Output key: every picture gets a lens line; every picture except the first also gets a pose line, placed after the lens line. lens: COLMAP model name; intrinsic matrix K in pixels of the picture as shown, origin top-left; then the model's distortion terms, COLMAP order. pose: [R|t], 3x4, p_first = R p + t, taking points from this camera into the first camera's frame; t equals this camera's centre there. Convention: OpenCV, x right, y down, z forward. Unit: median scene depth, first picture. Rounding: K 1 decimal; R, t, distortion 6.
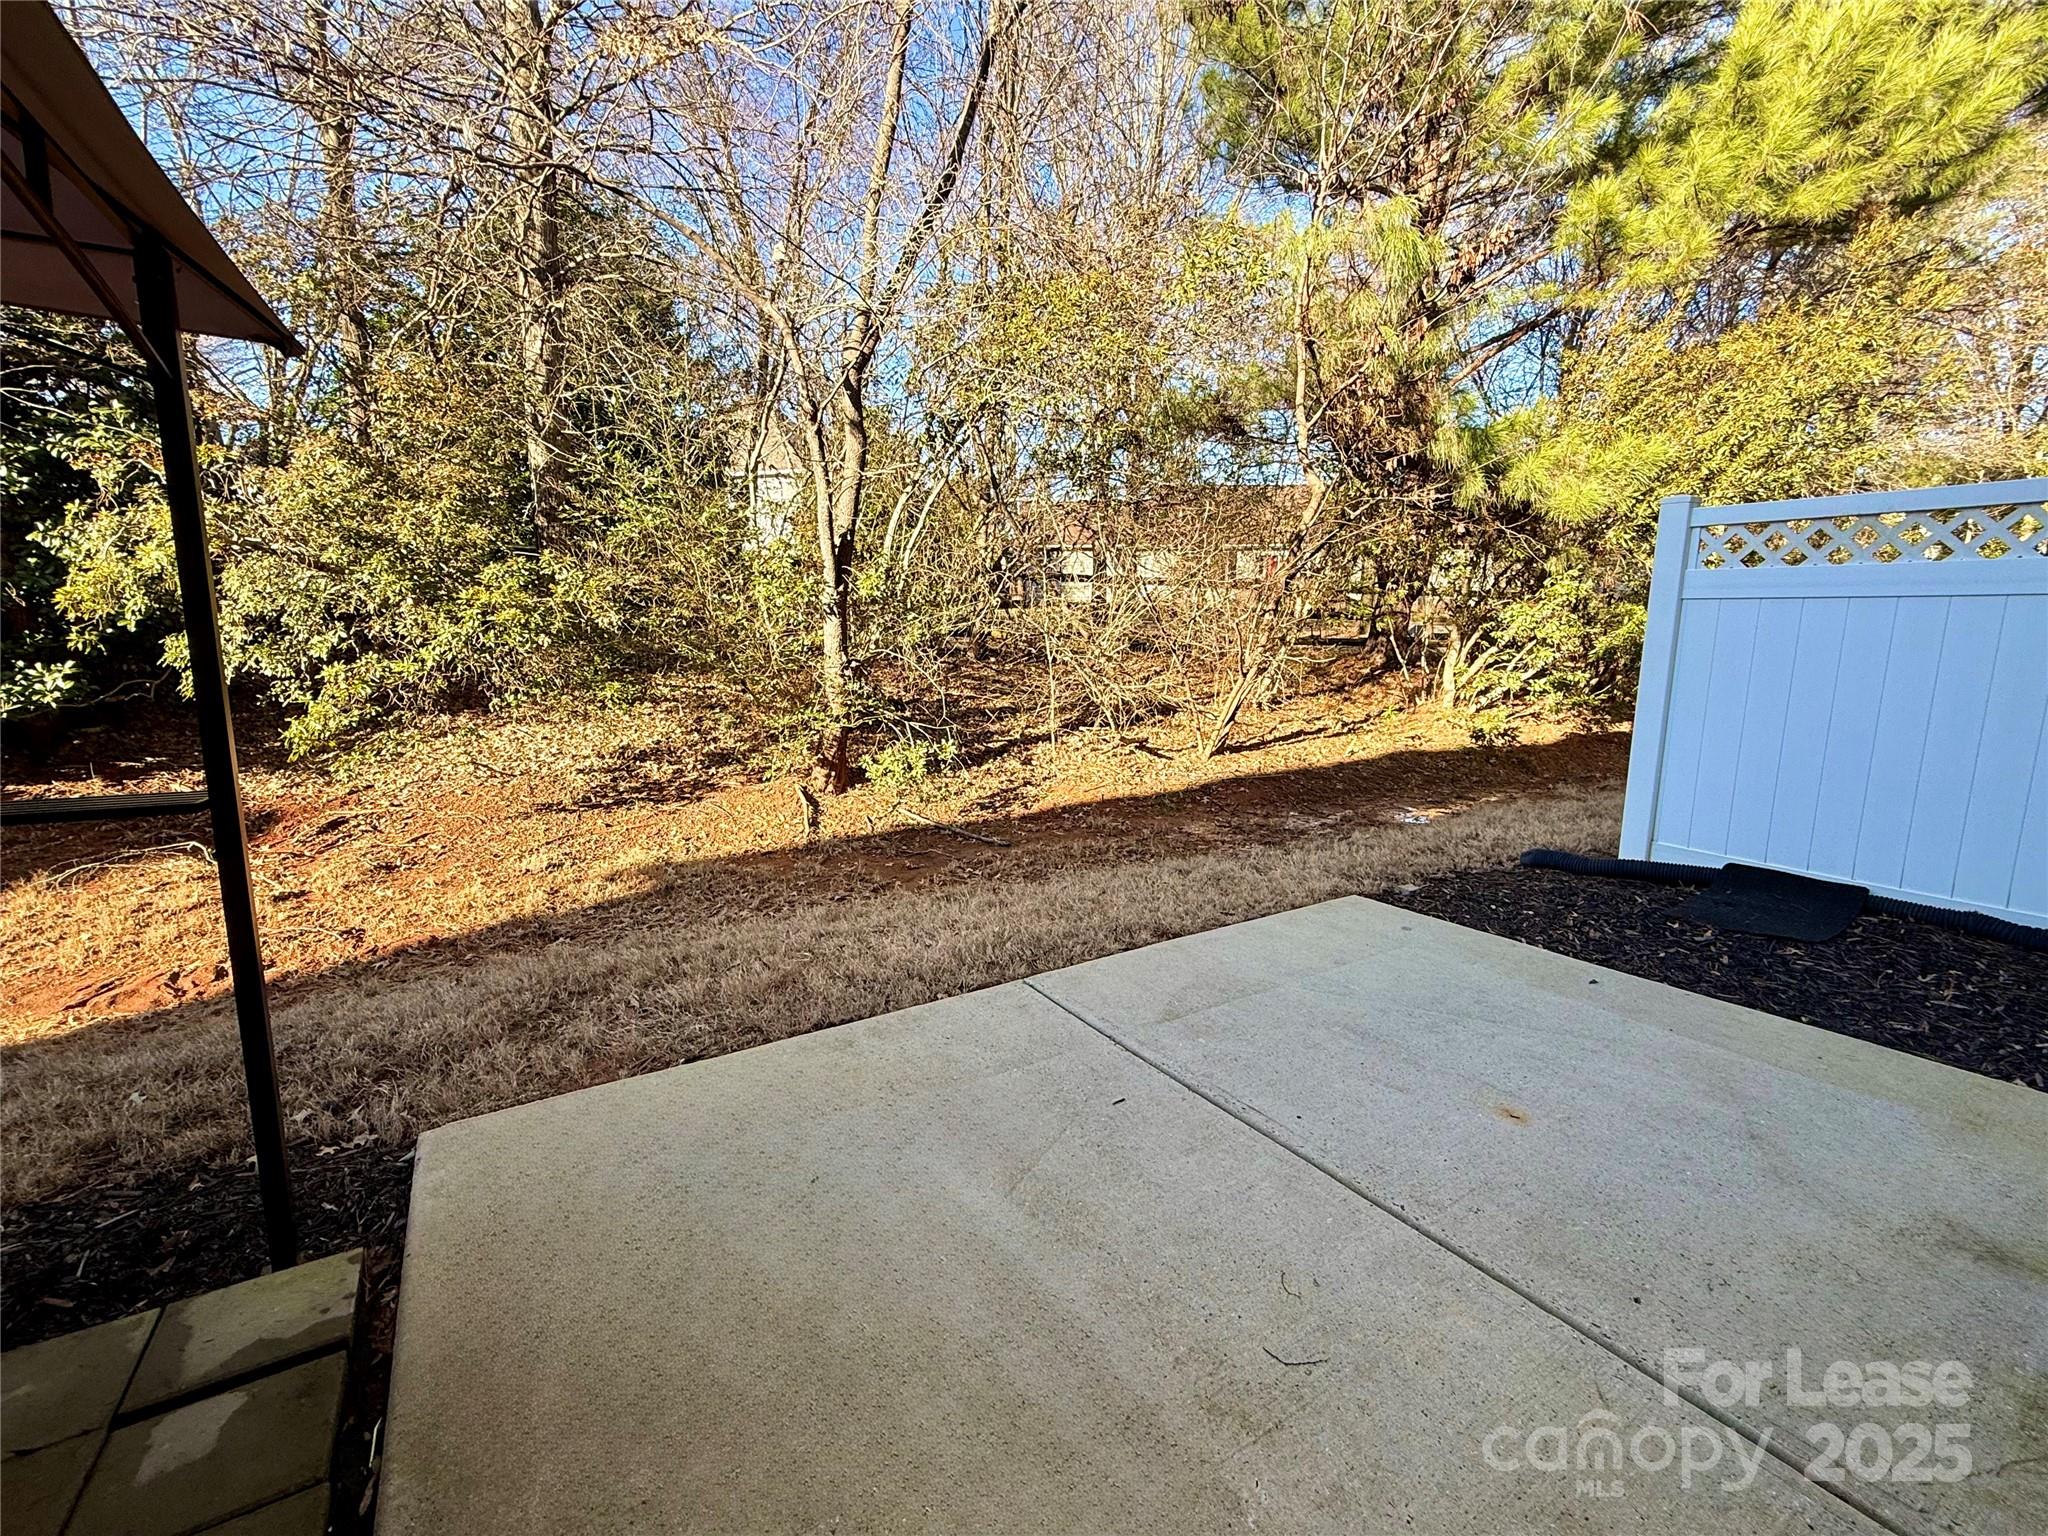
lens RADIAL K [[875.4, 0, 1018.3], [0, 875.4, 762.0], [0, 0, 1]] dist [-0.002140, -0.000224]
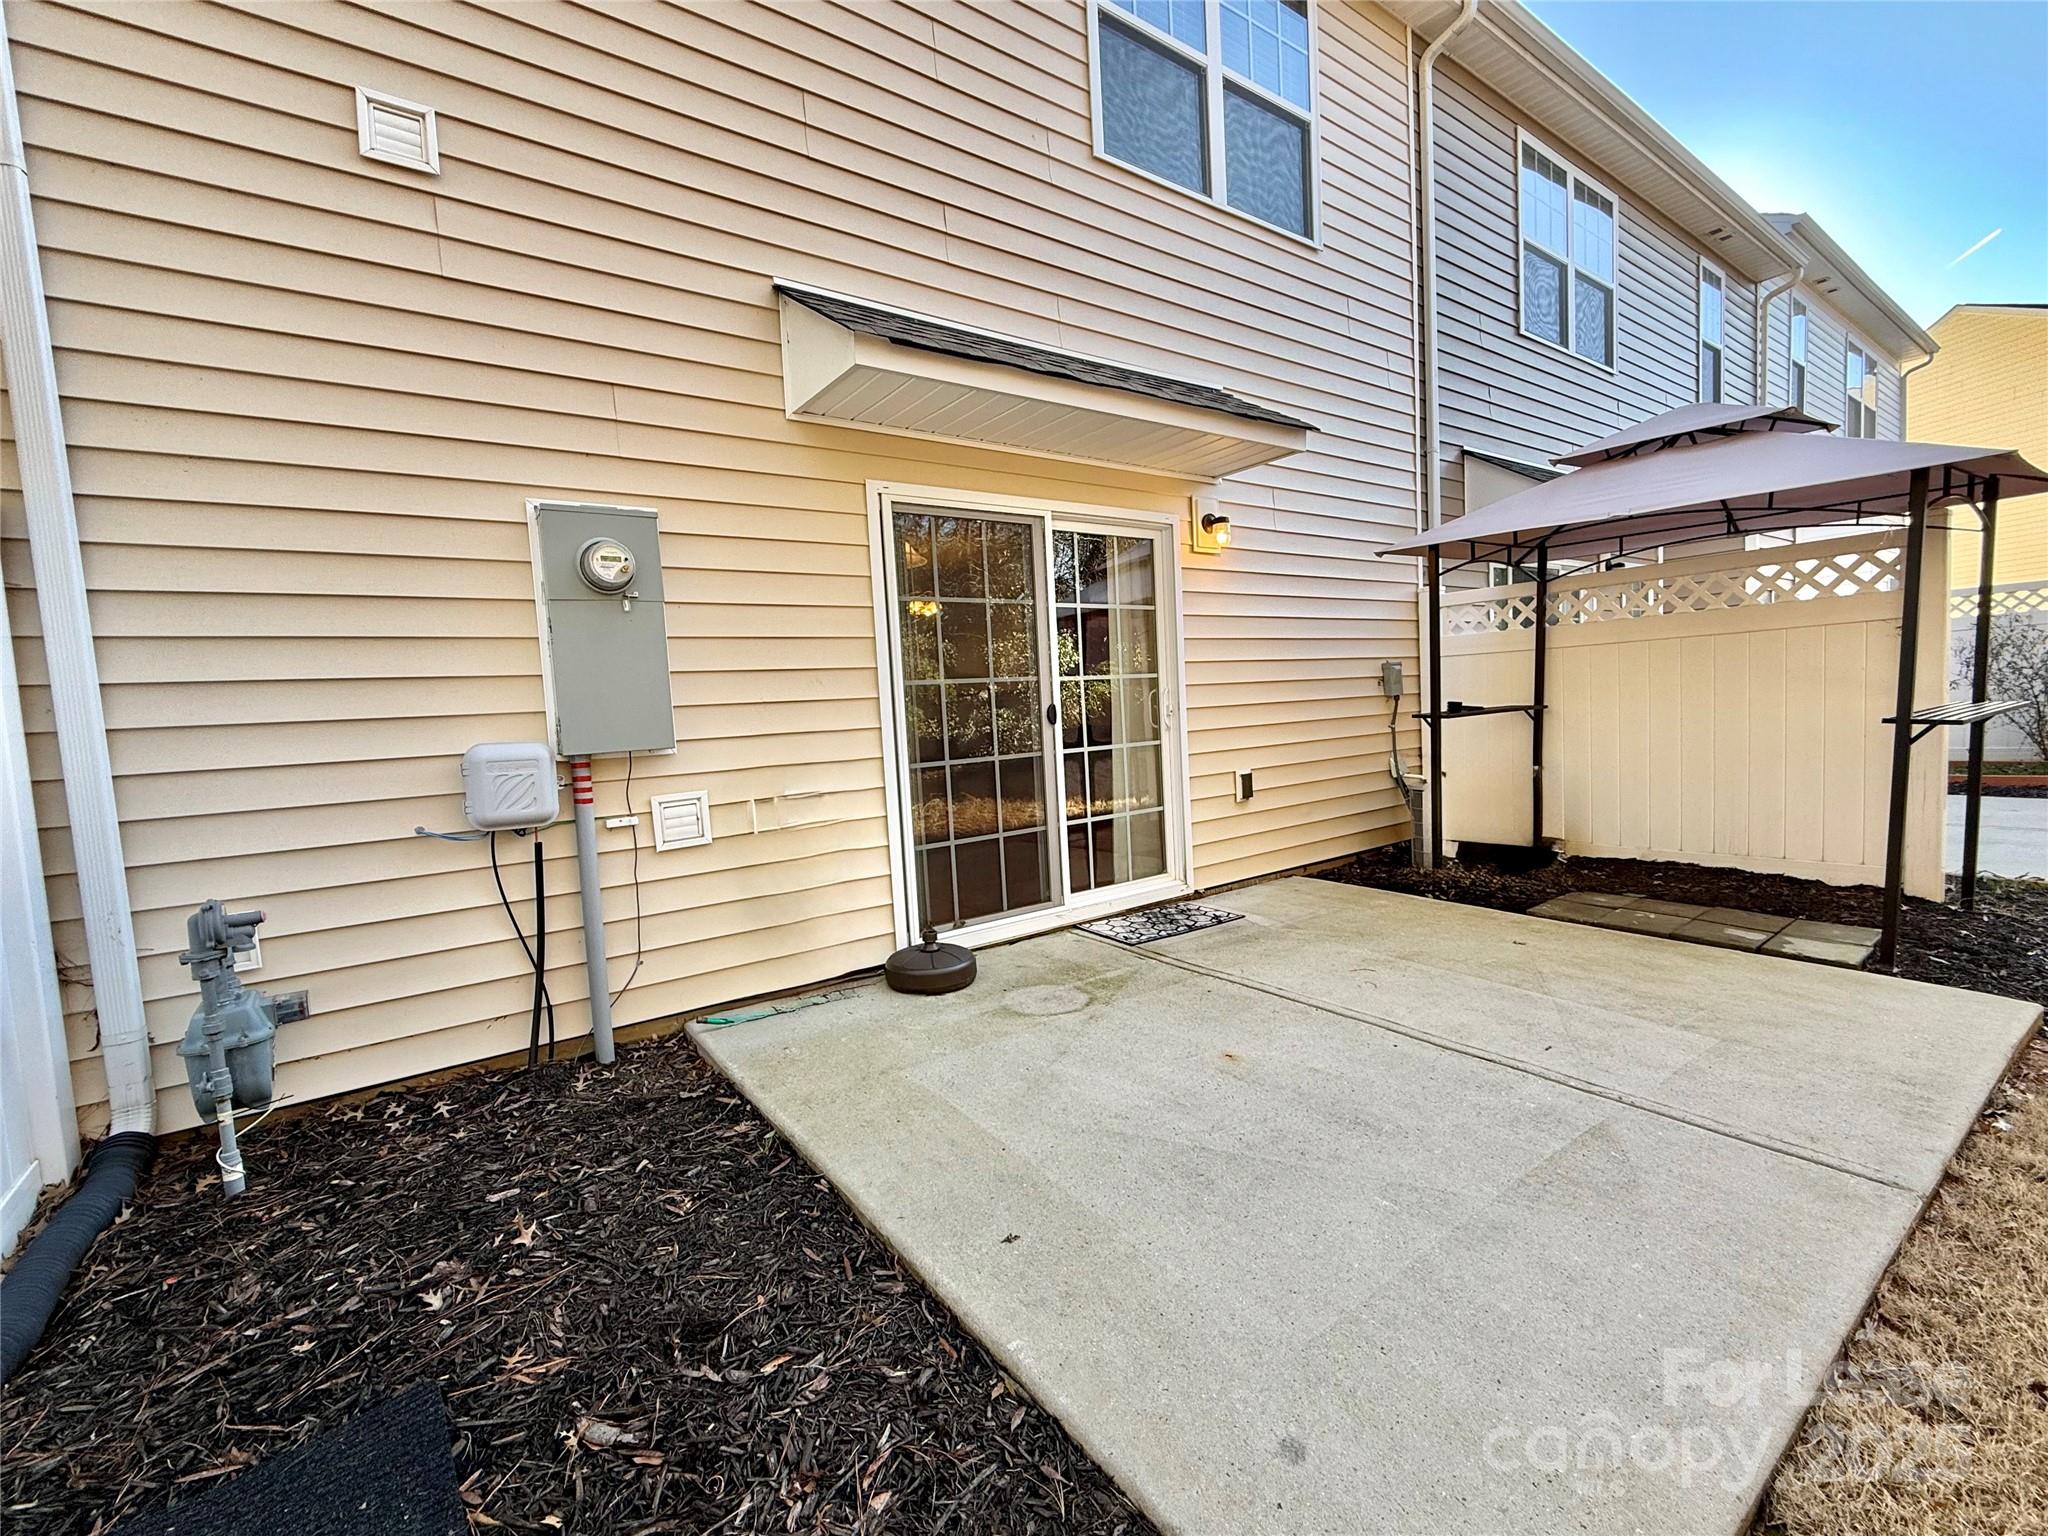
lens RADIAL K [[875.4, 0, 1018.3], [0, 875.4, 762.0], [0, 0, 1]] dist [-0.002140, -0.000224]
pose [[-0.995877, 0.061394, -0.066781, 0.723596], [0.045415, 0.974705, 0.218832, -0.229128], [0.078527, 0.214897, -0.973475, 1.647015]]
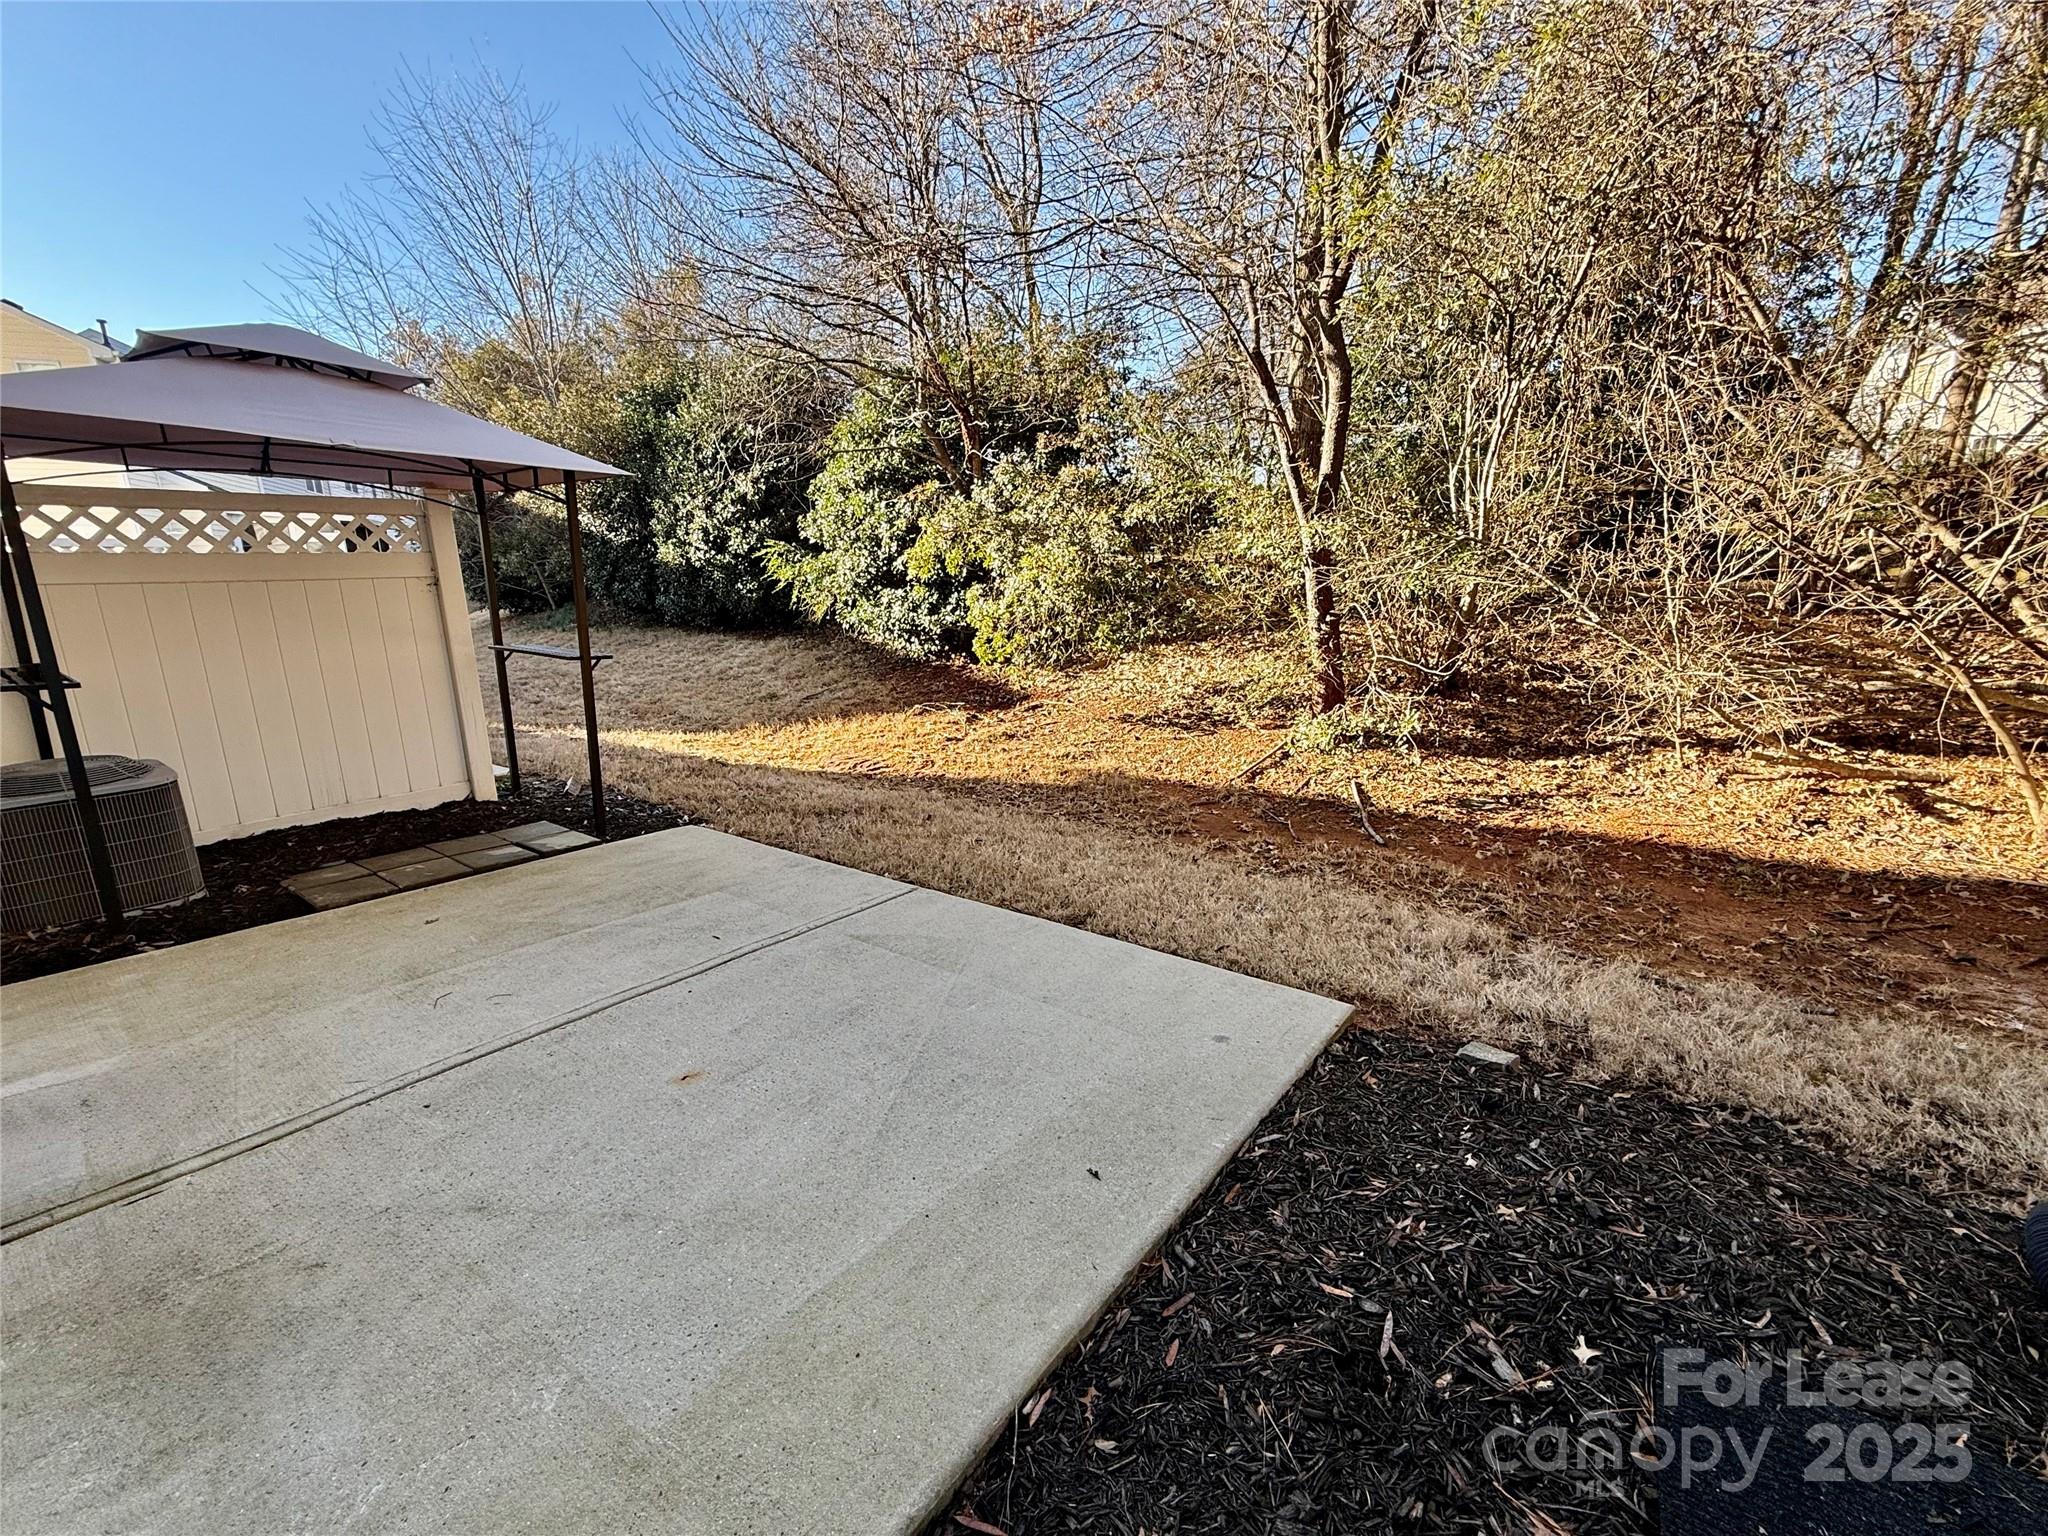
lens RADIAL K [[875.4, 0, 1018.3], [0, 875.4, 762.0], [0, 0, 1]] dist [-0.002140, -0.000224]
pose [[0.348762, 0.192197, -0.917292, 1.246772], [-0.125912, 0.979482, 0.157355, -0.140786], [0.928715, 0.060619, 0.365806, 0.753589]]
